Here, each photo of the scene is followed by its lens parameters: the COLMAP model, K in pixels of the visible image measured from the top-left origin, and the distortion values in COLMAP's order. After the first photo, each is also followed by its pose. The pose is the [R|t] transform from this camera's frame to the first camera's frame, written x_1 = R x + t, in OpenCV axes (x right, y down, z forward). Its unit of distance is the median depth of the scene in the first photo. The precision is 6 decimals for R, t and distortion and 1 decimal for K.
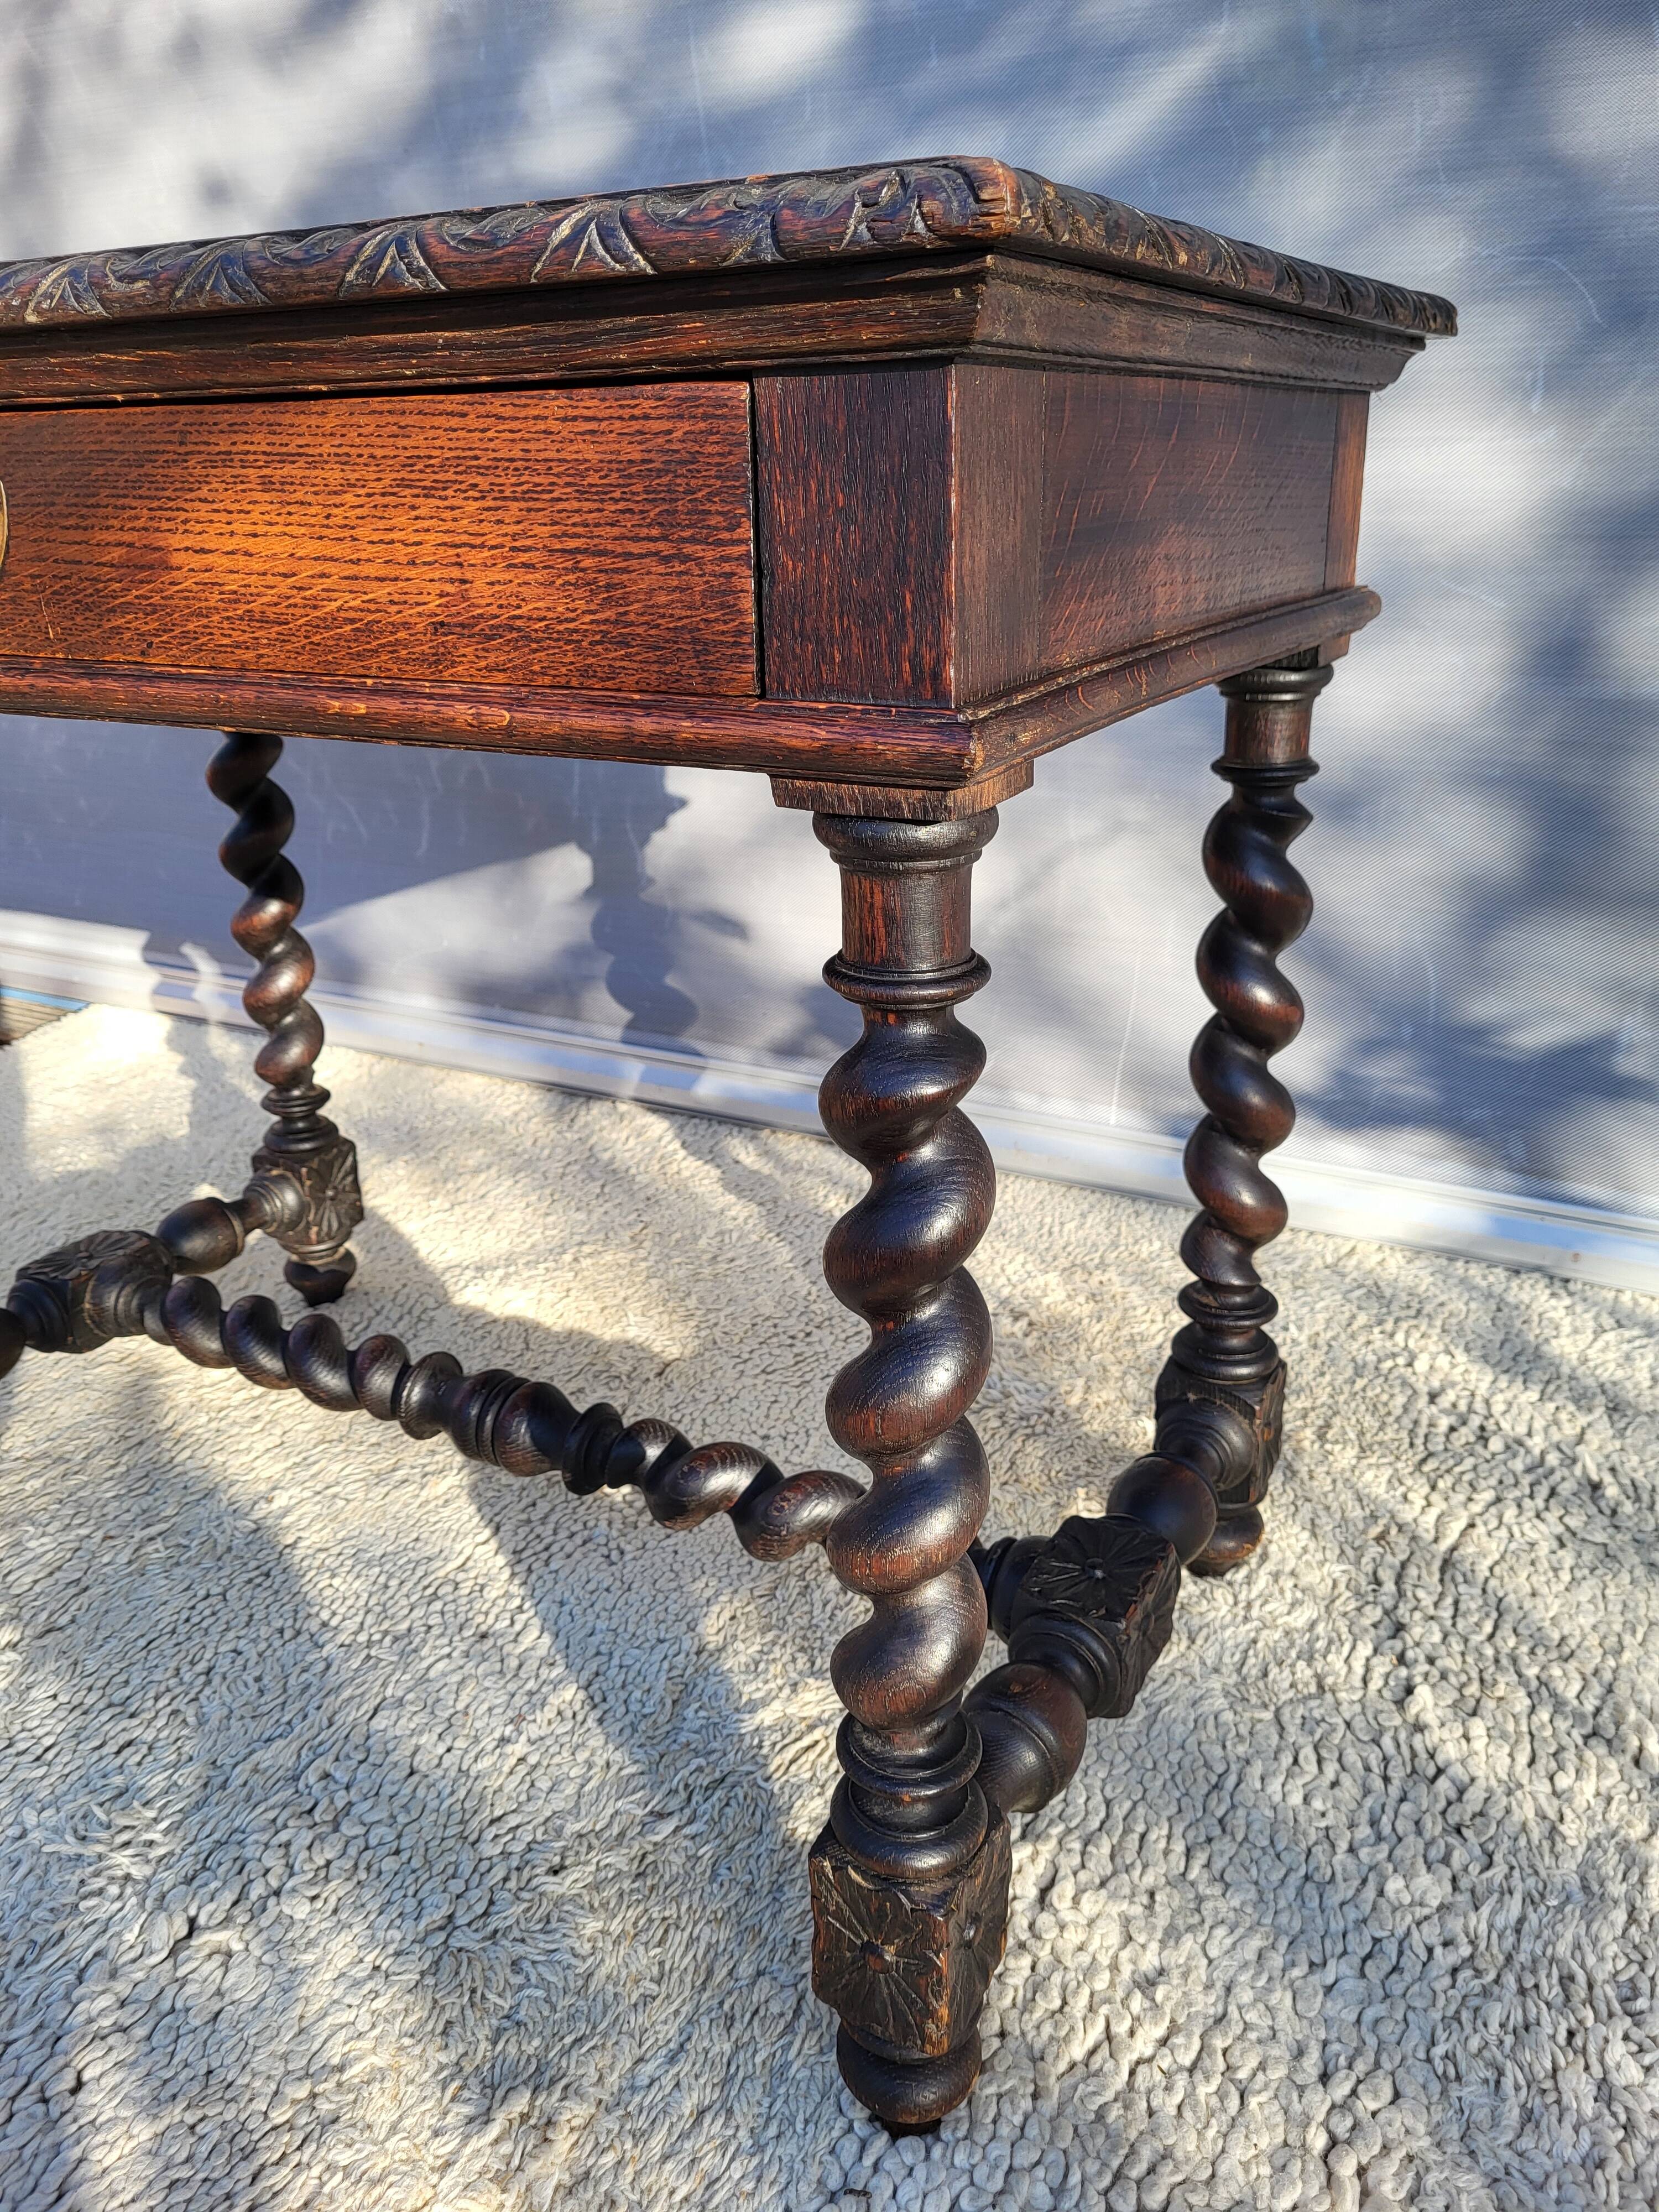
lens RADIAL K [[1678.8, 0, 812.9], [0, 1678.8, 1096.3], [0, 0, 1]] dist [0.044130, -0.020270]
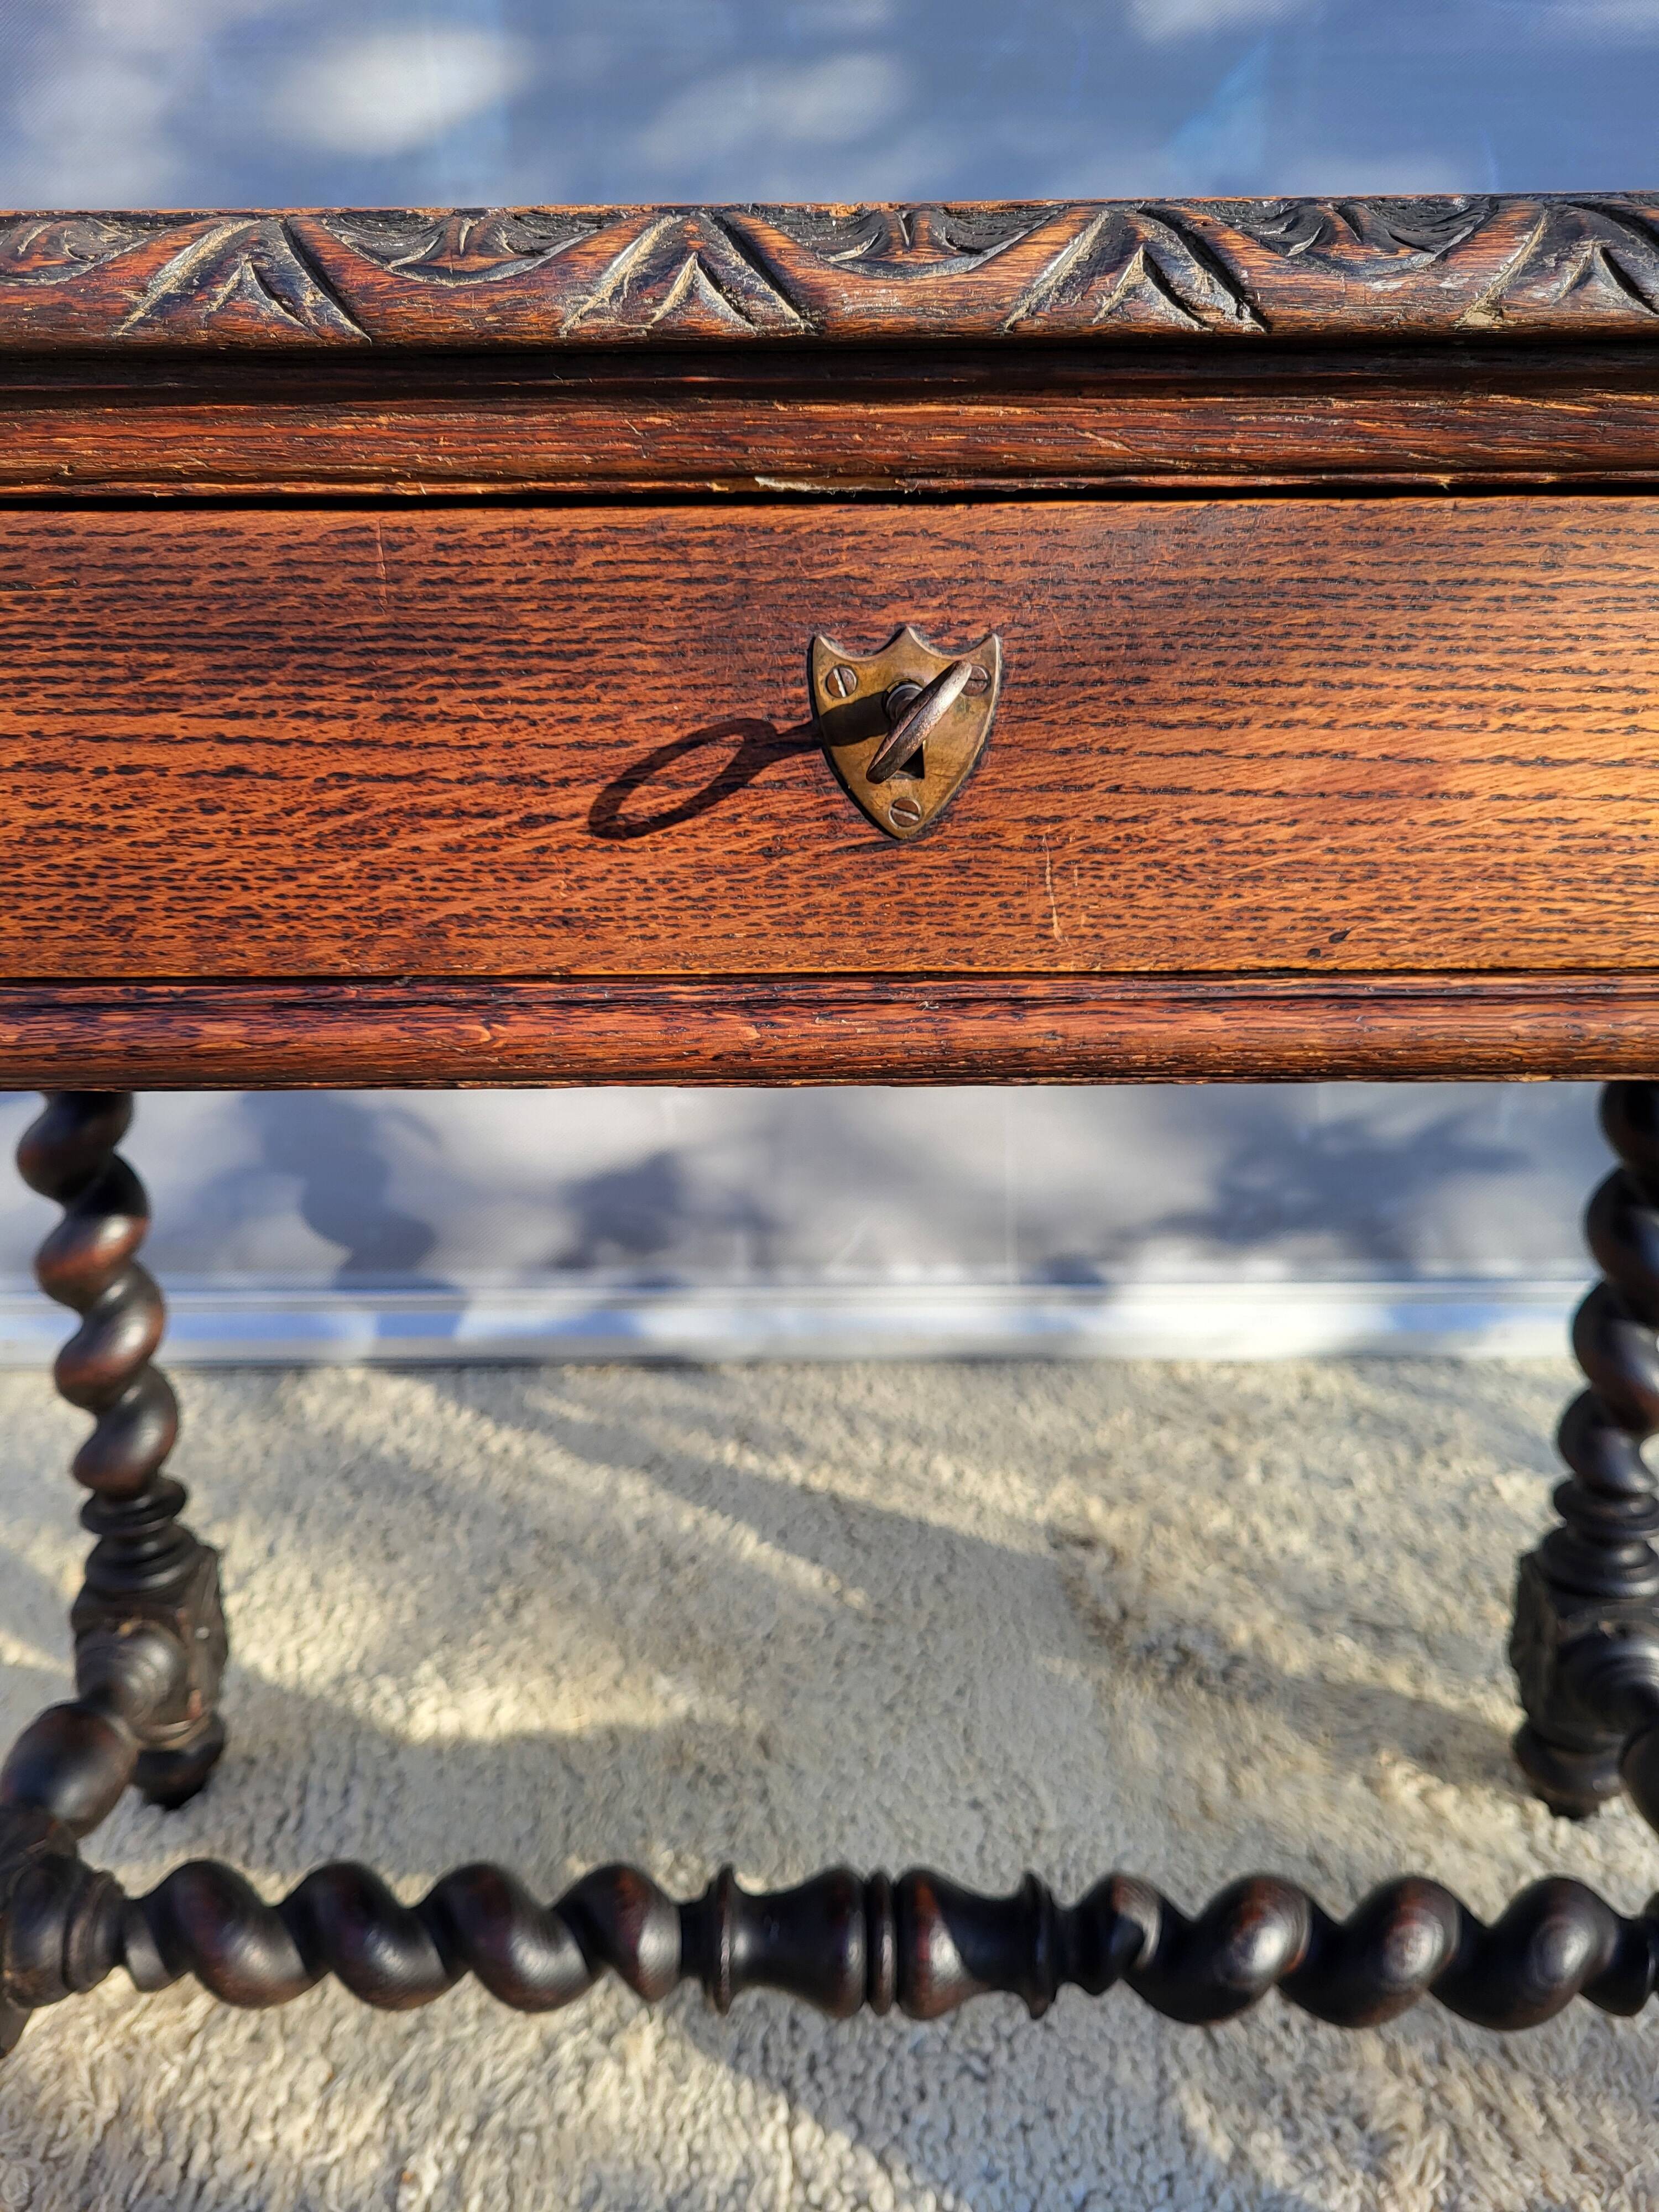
lens RADIAL K [[1709.7, 0, 808.8], [0, 1709.7, 1072.8], [0, 0, 1]] dist [0.025603, -0.022618]
pose [[0.875007, -0.136487, 0.464472, -0.510220], [0.160363, 0.986984, -0.012074, -0.158606], [-0.456779, 0.085049, 0.885505, 0.394185]]
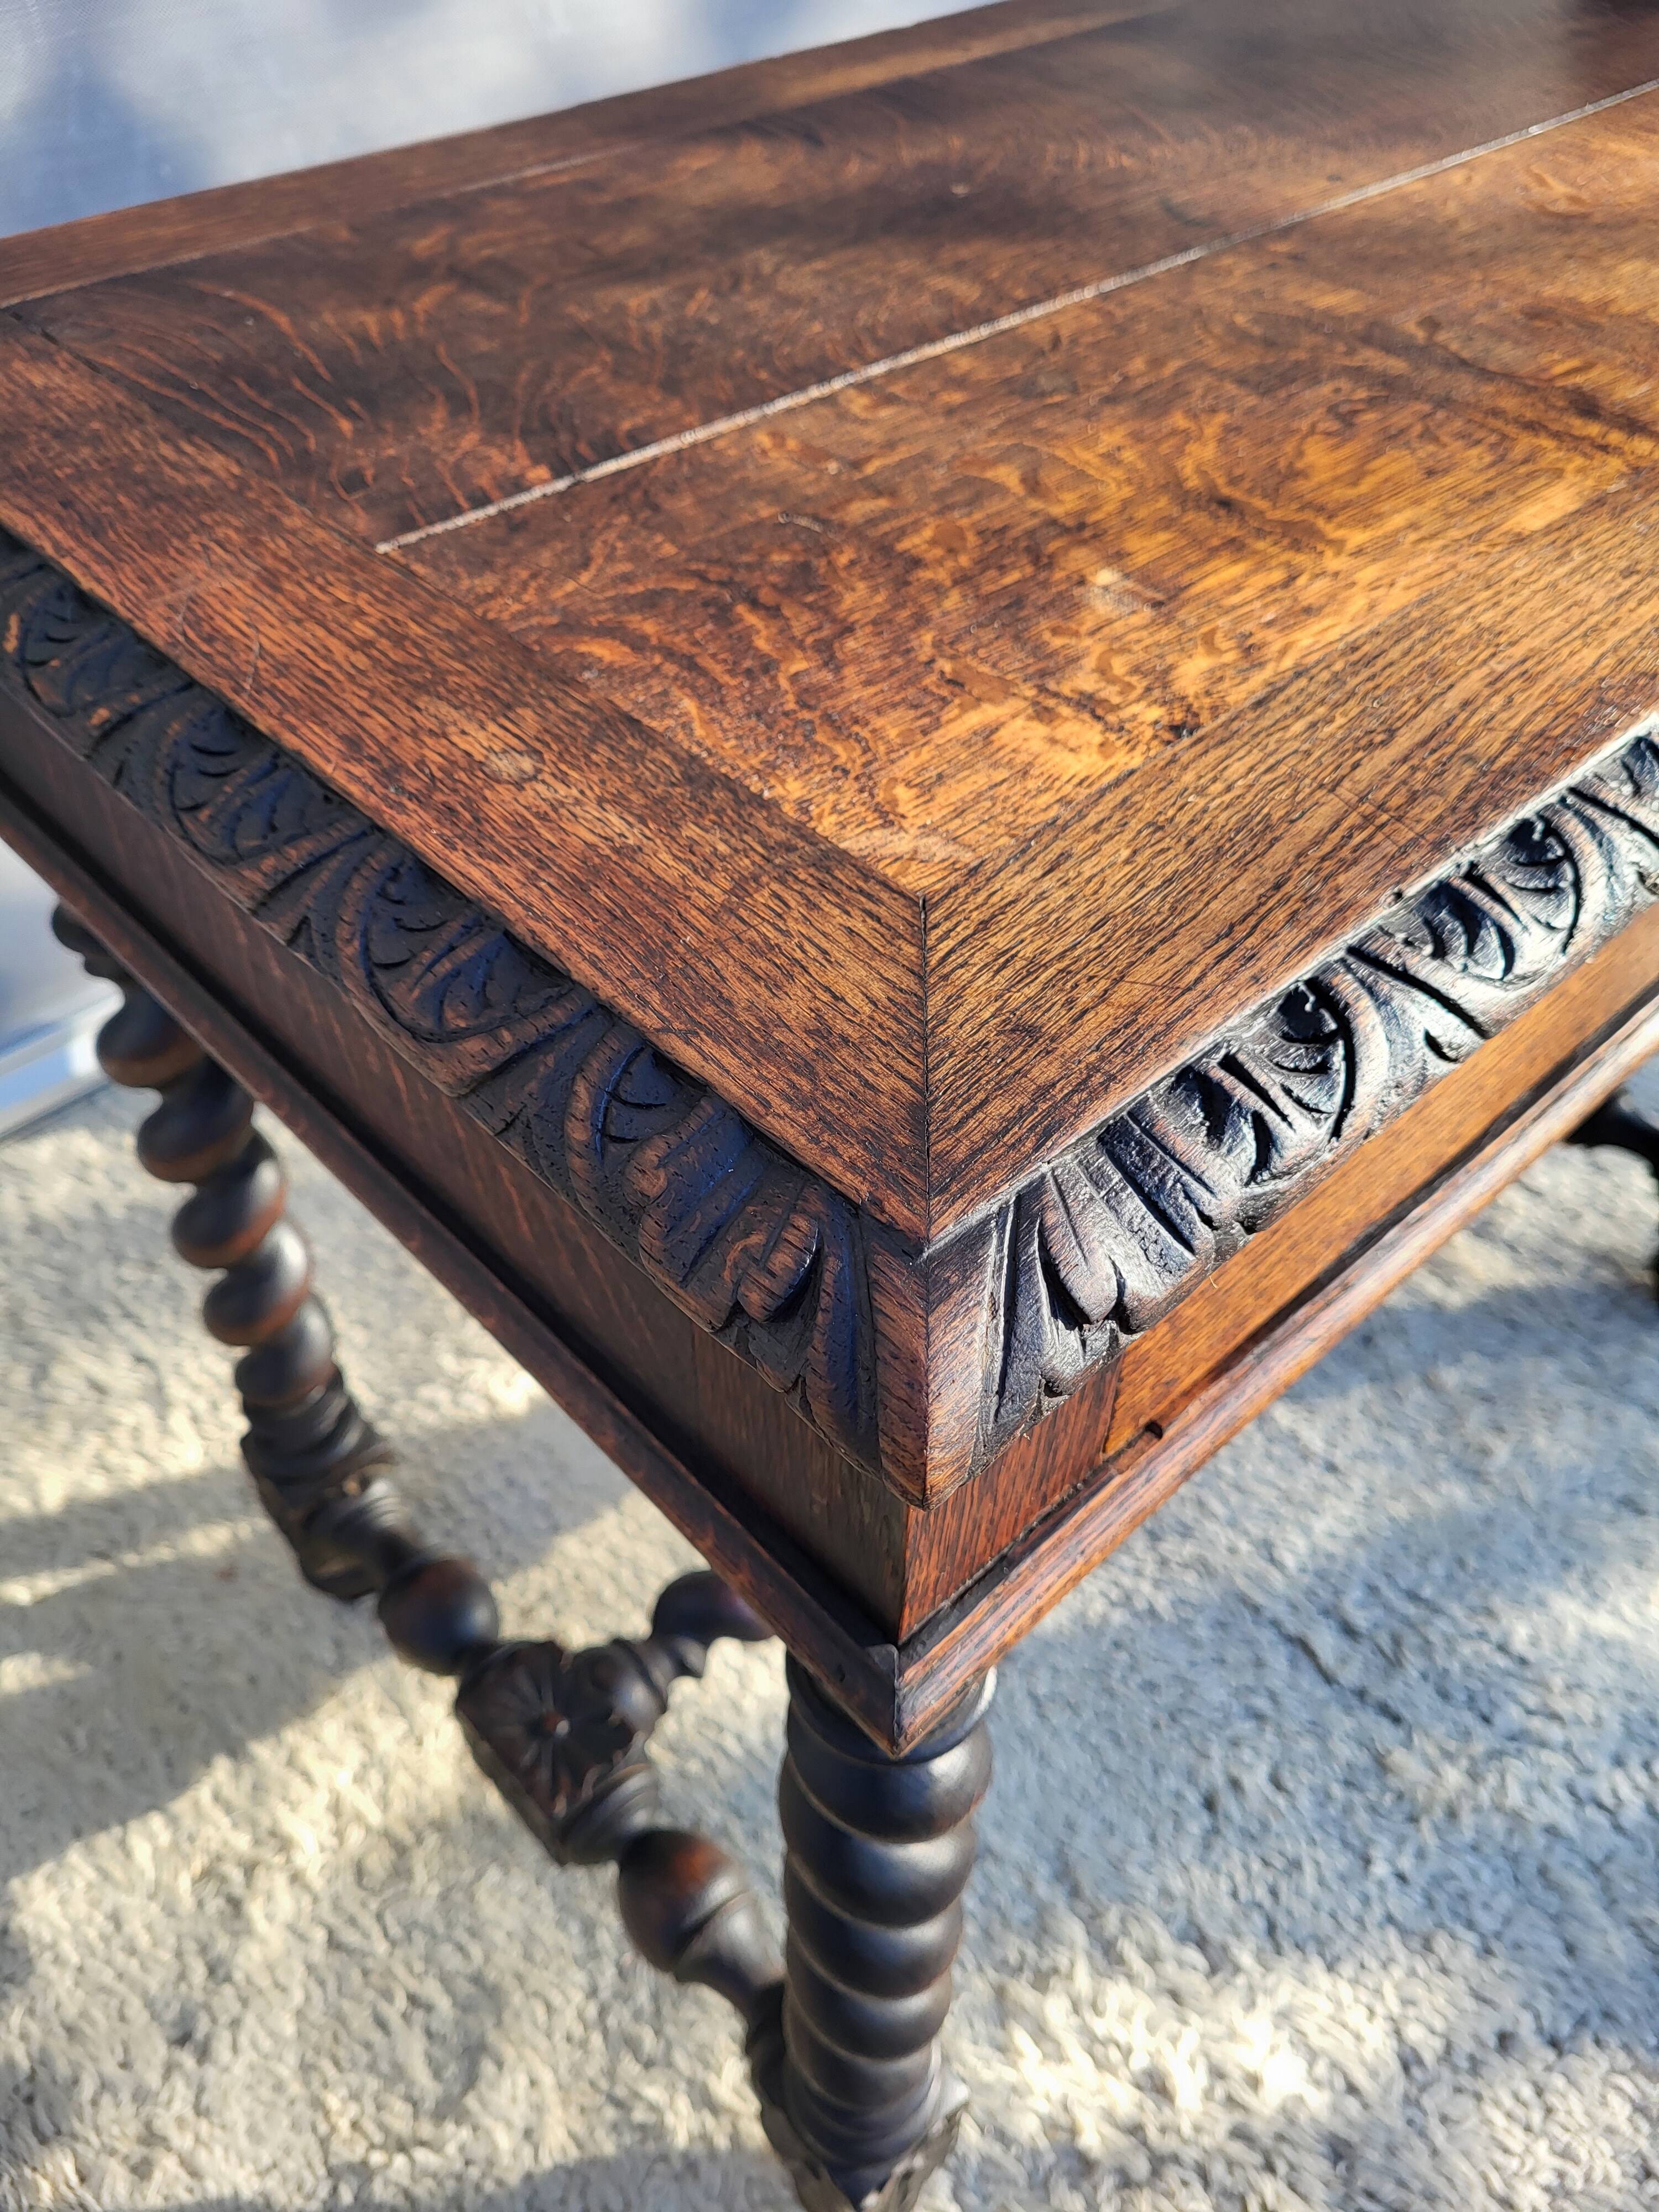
lens RADIAL K [[1709.7, 0, 808.8], [0, 1709.7, 1072.8], [0, 0, 1]] dist [0.025603, -0.022618]
pose [[0.305605, -0.639905, 0.705073, -0.879251], [0.327612, 0.765954, 0.553160, -0.540197], [-0.894022, 0.061941, 0.443720, 0.744252]]
